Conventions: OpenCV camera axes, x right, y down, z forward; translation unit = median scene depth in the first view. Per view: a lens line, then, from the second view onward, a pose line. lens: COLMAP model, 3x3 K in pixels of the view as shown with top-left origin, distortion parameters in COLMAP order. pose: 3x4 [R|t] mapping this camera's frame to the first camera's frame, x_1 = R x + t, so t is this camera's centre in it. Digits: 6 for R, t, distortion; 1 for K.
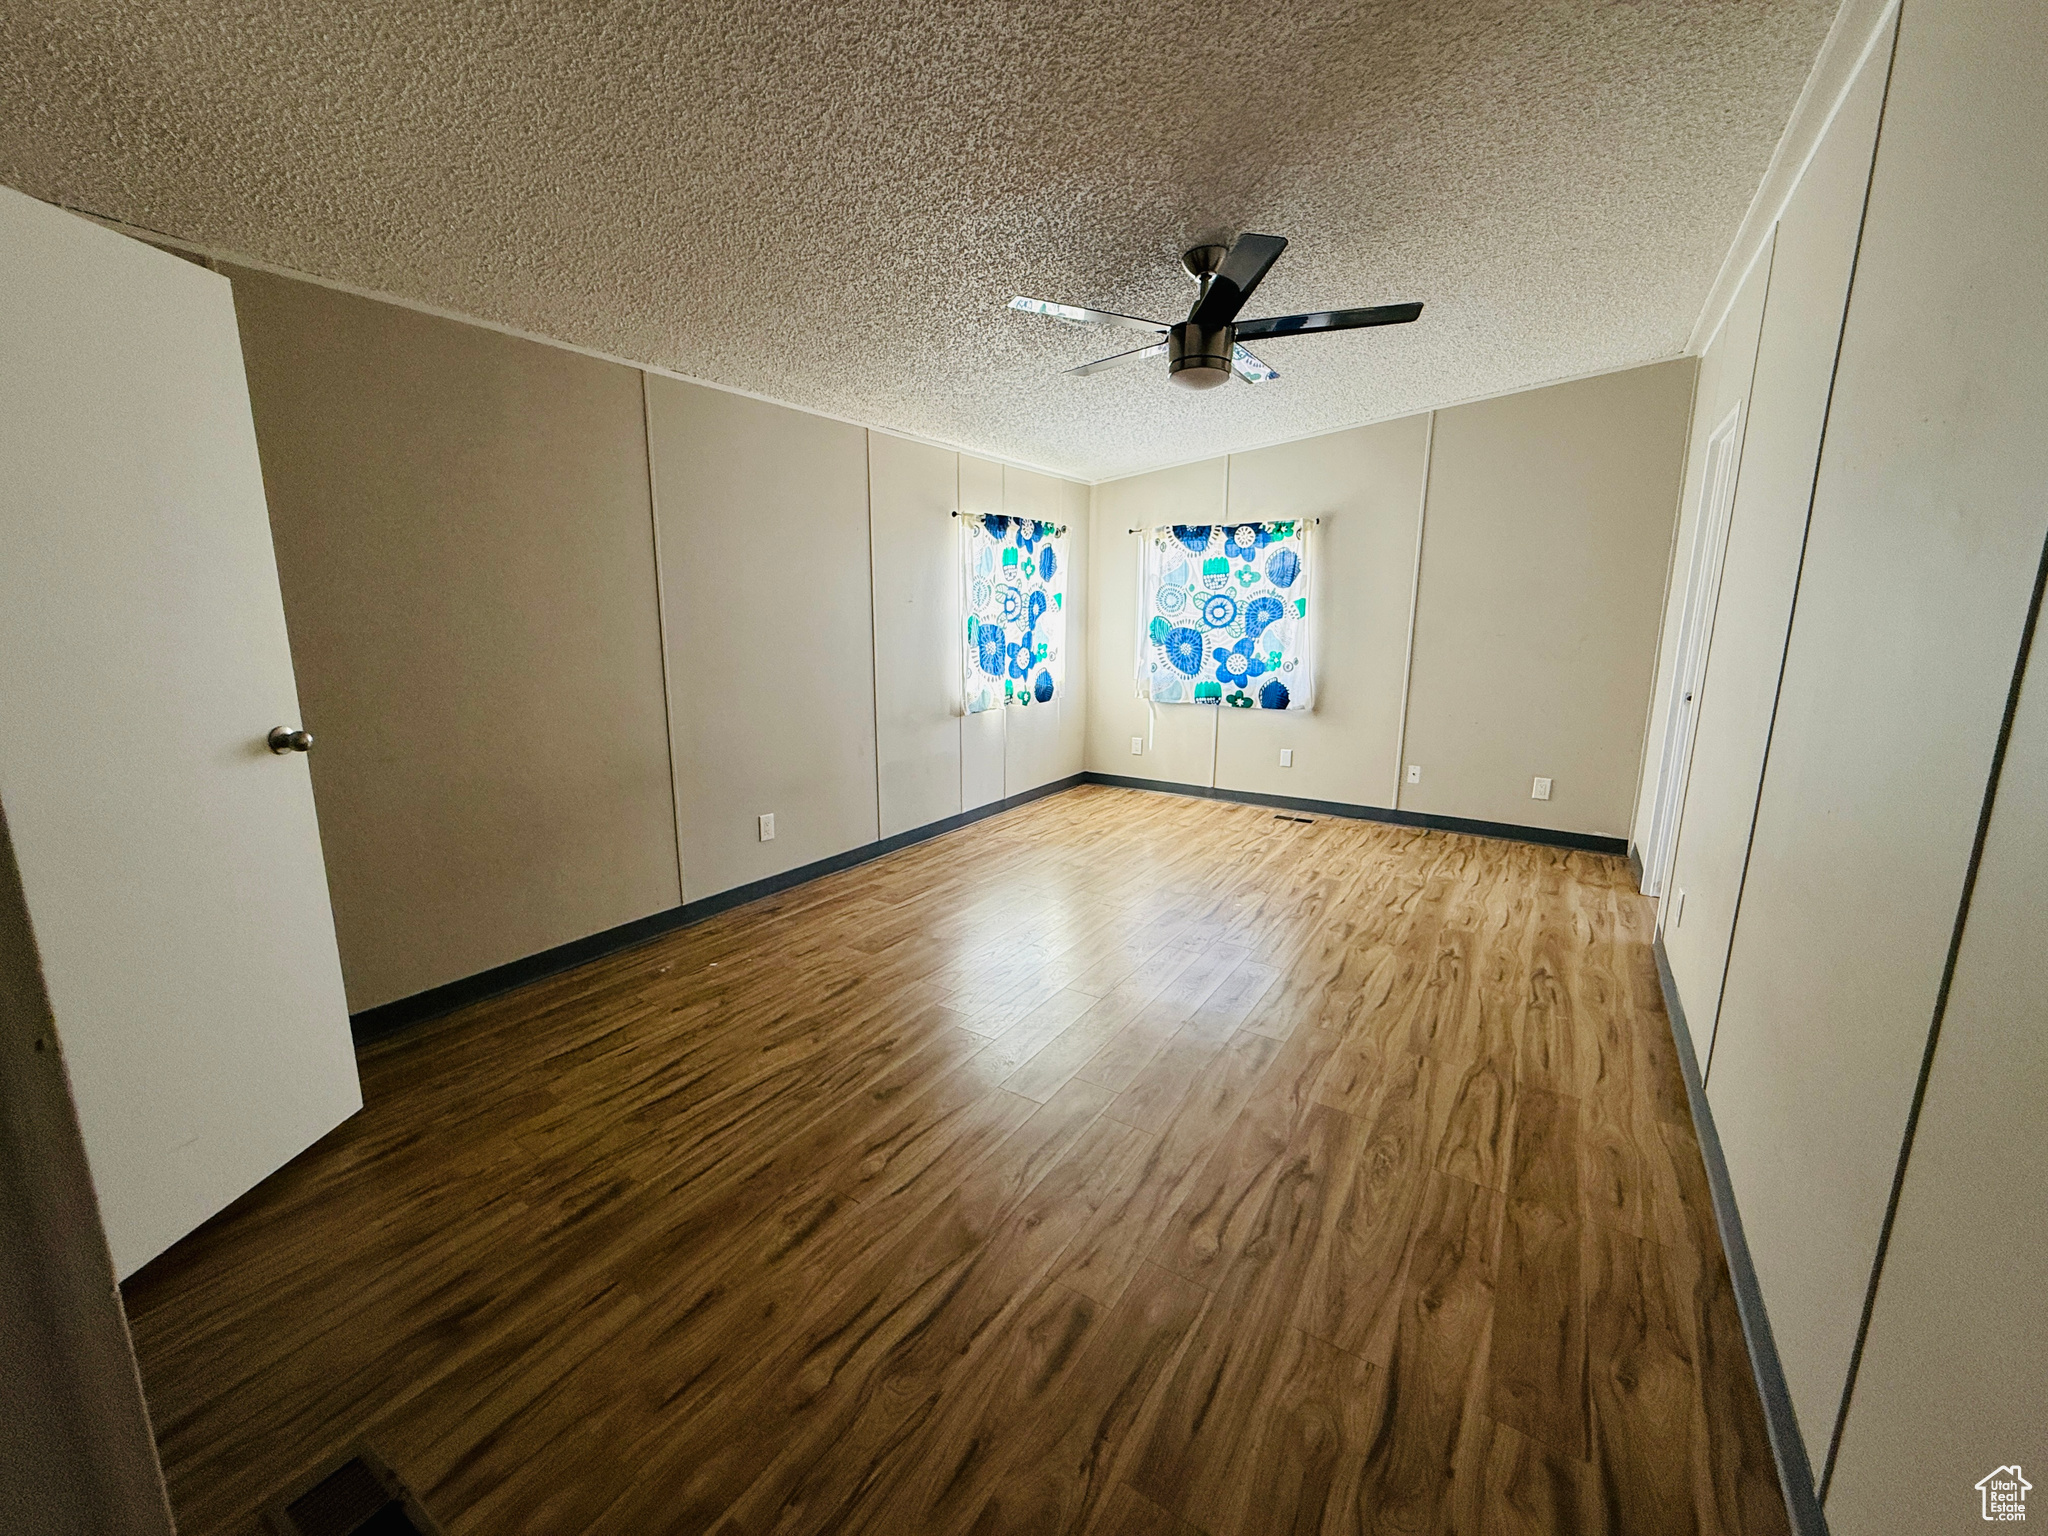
lens RADIAL K [[814.4, 0, 1019.5], [0, 814.4, 767.5], [0, 0, 1]] dist [0.000677, 0.000214]
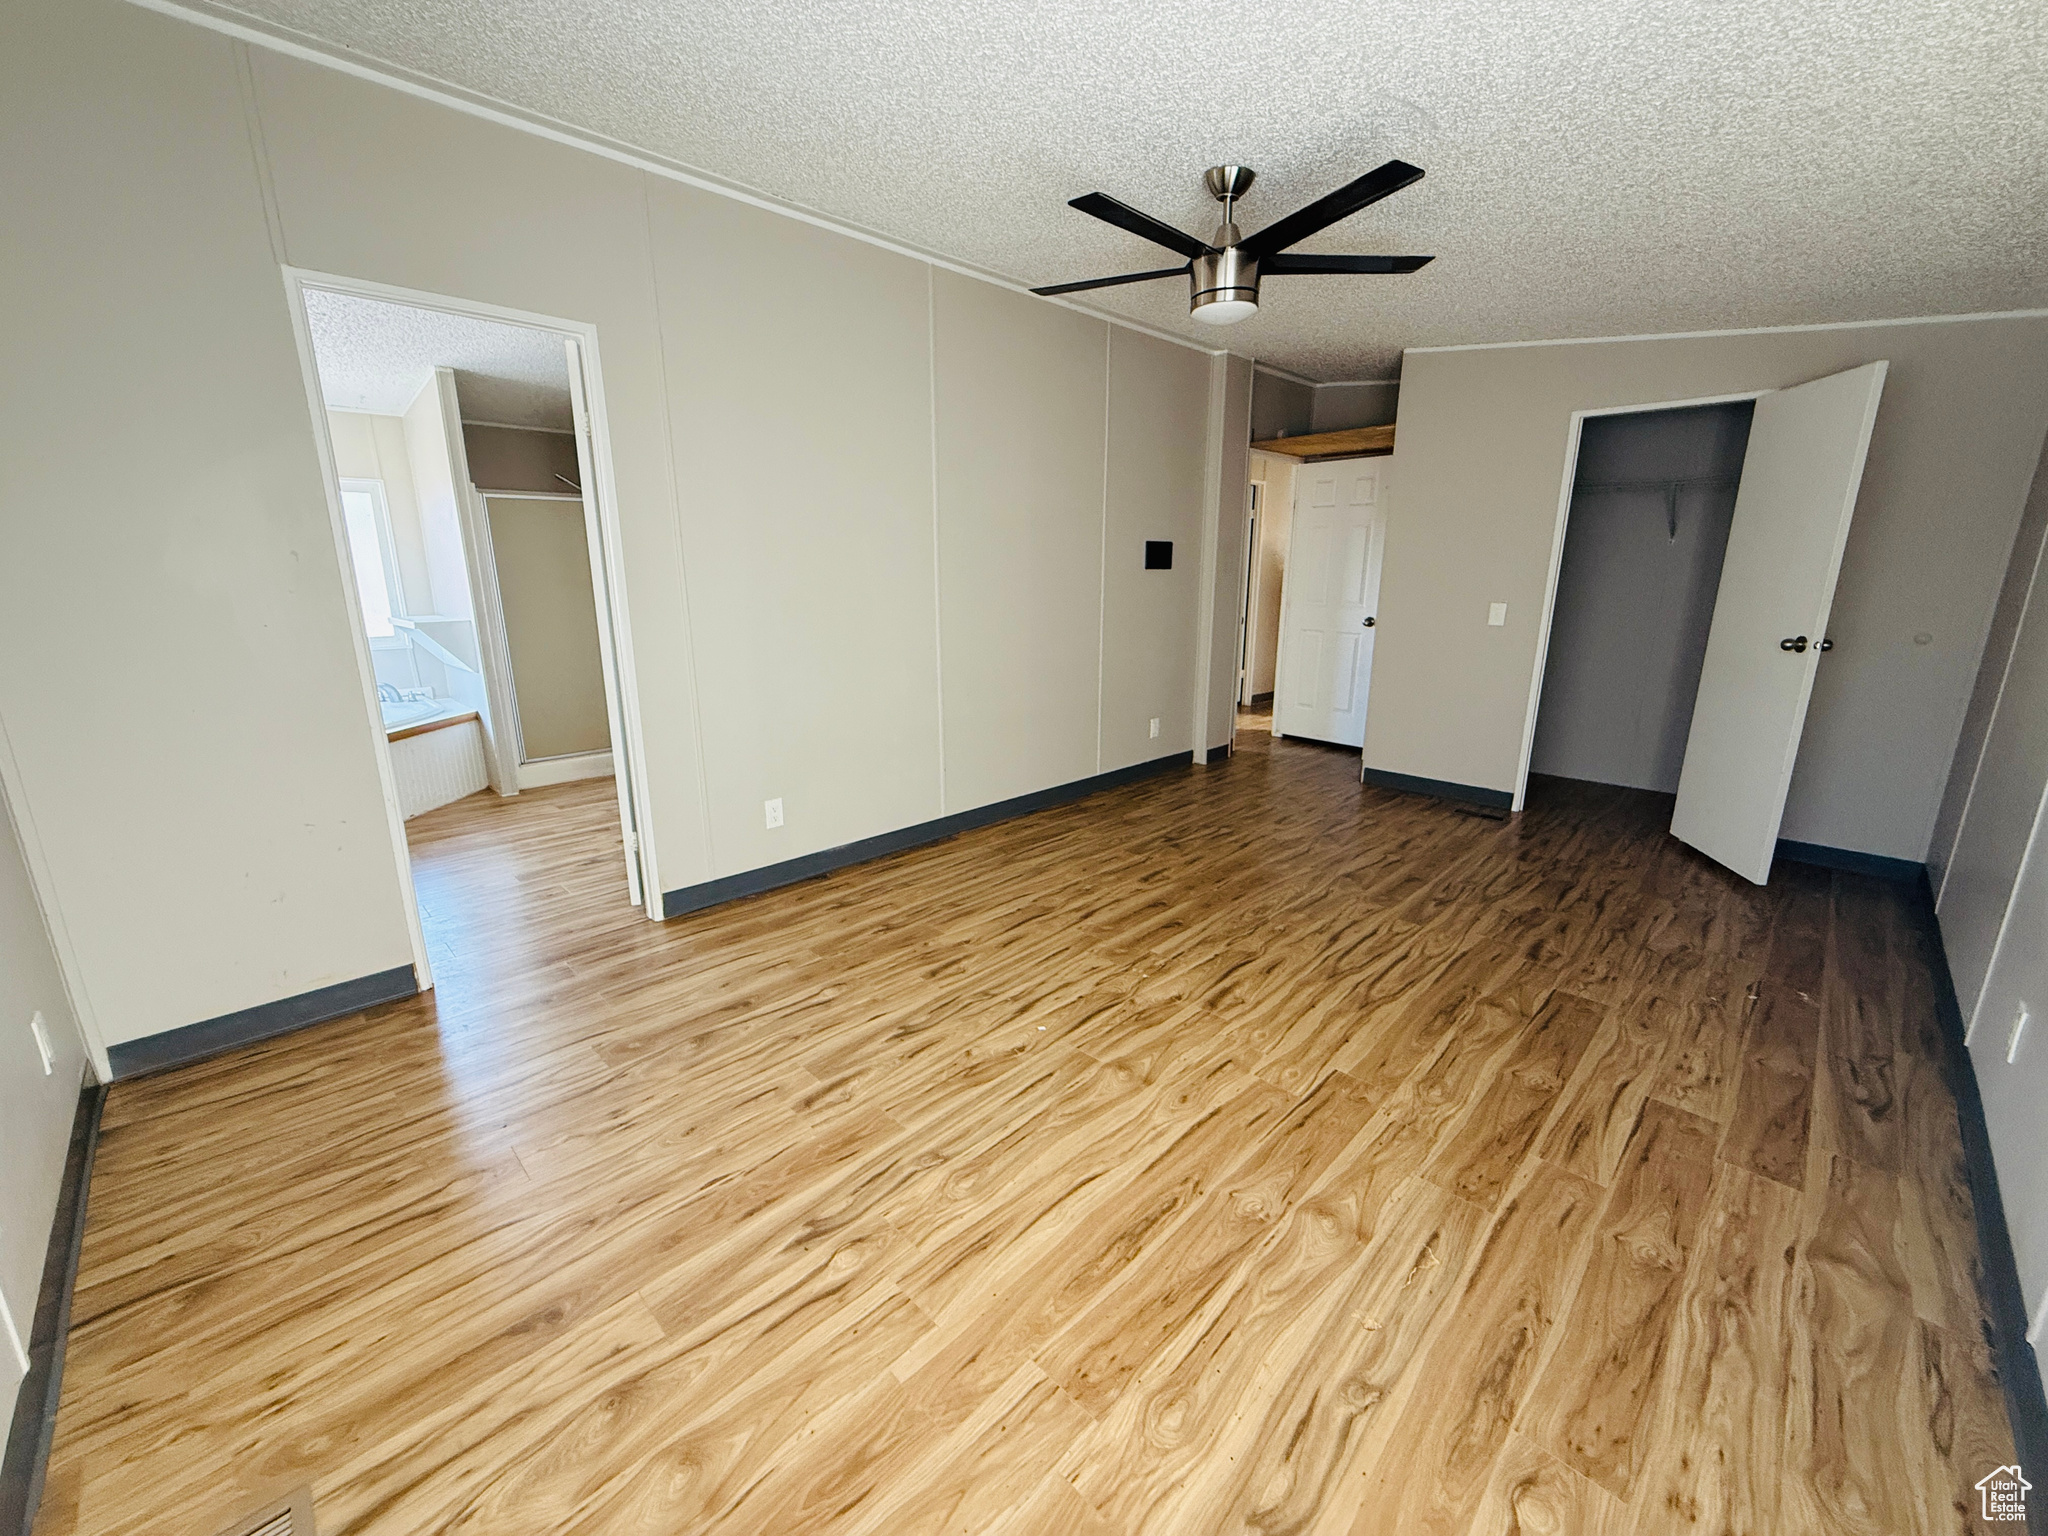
lens RADIAL K [[814.4, 0, 1019.5], [0, 814.4, 767.5], [0, 0, 1]] dist [0.000677, 0.000214]
pose [[-0.979855, -0.052575, 0.192666, 0.209903], [0.033338, 0.908128, 0.417362, -0.344737], [-0.196908, 0.415378, -0.888081, 1.797113]]
